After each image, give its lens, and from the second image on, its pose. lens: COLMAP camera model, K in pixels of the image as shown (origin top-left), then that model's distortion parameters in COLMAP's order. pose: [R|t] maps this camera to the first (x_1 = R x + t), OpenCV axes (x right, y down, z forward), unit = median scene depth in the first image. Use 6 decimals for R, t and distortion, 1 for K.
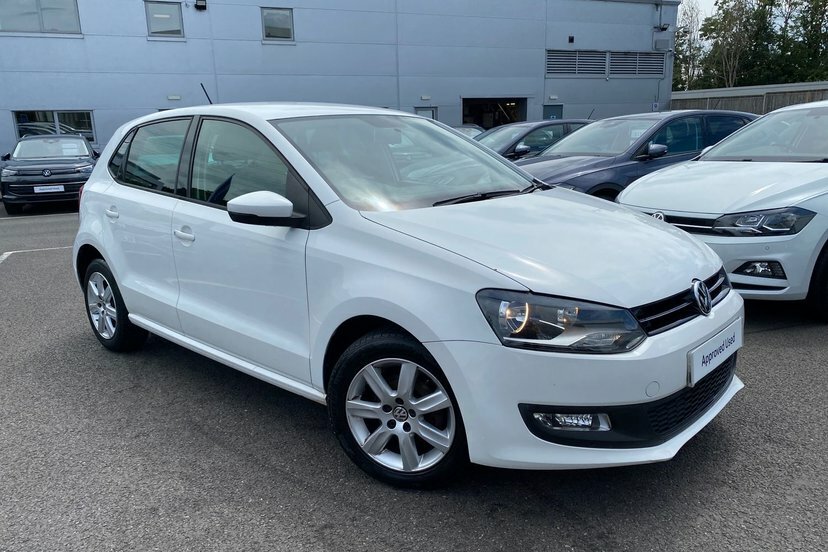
lens RADIAL K [[623.5, 0, 427.2], [0, 623.5, 276.1], [0, 0, 1]] dist [0.012554, -0.005387]
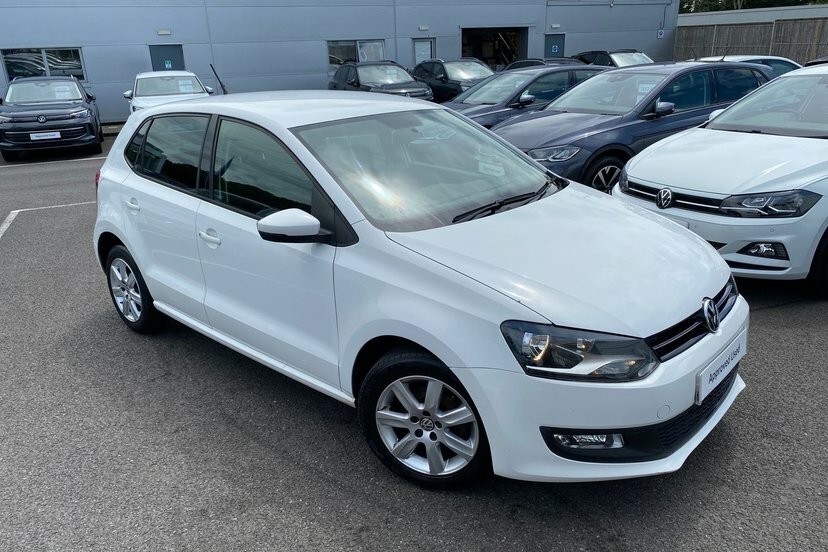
lens RADIAL K [[624.7, 0, 424.0], [0, 624.7, 274.5], [0, 0, 1]] dist [0.009045, -0.000866]
pose [[0.999978, -0.006633, 0.000599, -0.042555], [0.006525, 0.993714, 0.111755, -0.141629], [-0.001337, -0.111748, 0.993736, -0.041155]]
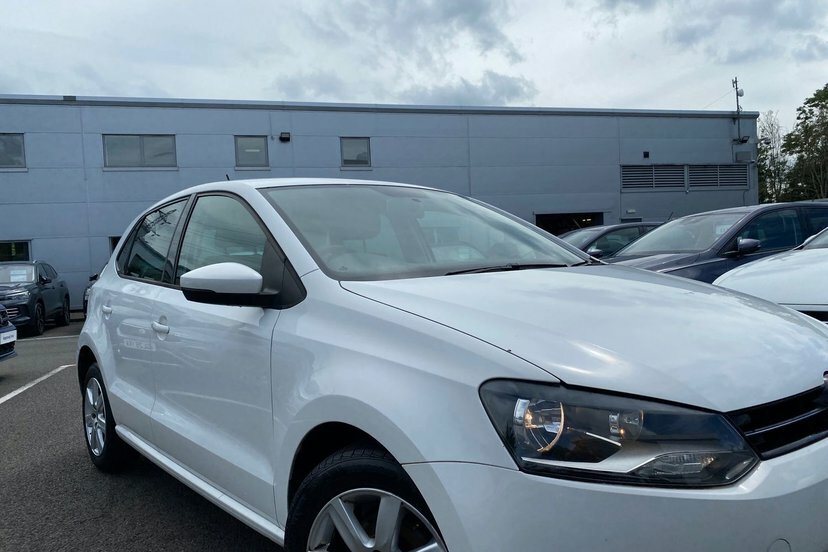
lens RADIAL K [[623.5, 0, 427.2], [0, 623.5, 276.1], [0, 0, 1]] dist [0.012554, -0.005387]
pose [[0.991634, -0.019300, -0.127627, 0.088393], [-0.005590, 0.981409, -0.191847, 0.031438], [0.128957, 0.190955, 0.973091, 0.264642]]
